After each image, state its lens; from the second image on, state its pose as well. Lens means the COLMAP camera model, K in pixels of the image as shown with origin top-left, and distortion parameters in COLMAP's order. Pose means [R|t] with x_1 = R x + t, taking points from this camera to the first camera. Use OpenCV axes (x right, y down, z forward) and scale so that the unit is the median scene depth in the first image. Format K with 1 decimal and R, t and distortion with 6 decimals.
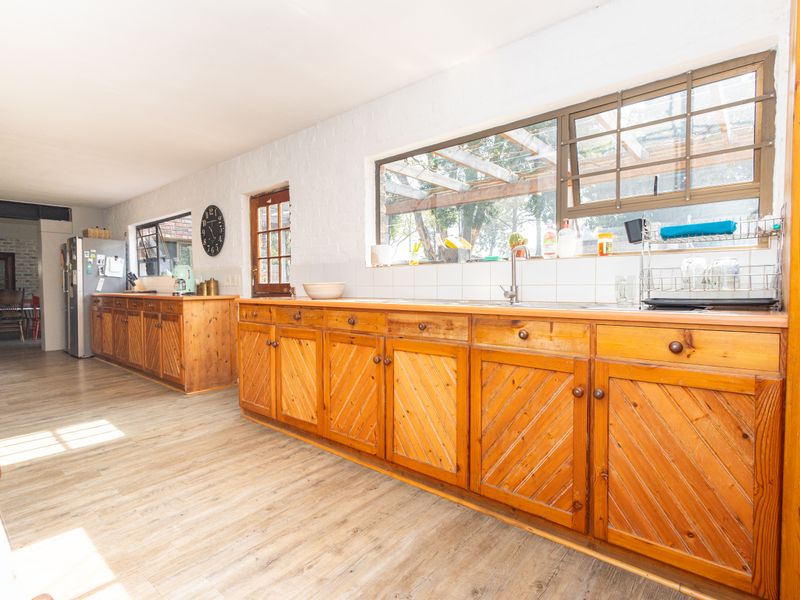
lens RADIAL K [[416.5, 0, 400.3], [0, 416.5, 302.3], [0, 0, 1]] dist [0.014790, -0.000472]
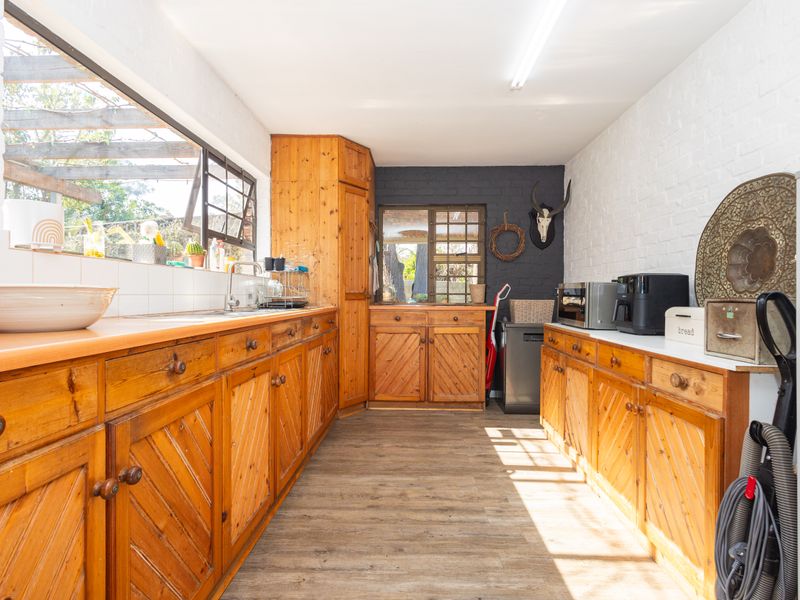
lens RADIAL K [[416.5, 0, 400.3], [0, 416.5, 302.3], [0, 0, 1]] dist [0.014790, -0.000472]
pose [[-0.618751, -0.012821, 0.785483, -0.994985], [0.026995, 0.998929, 0.037570, -0.056277], [-0.785123, 0.044450, -0.617742, 1.519063]]
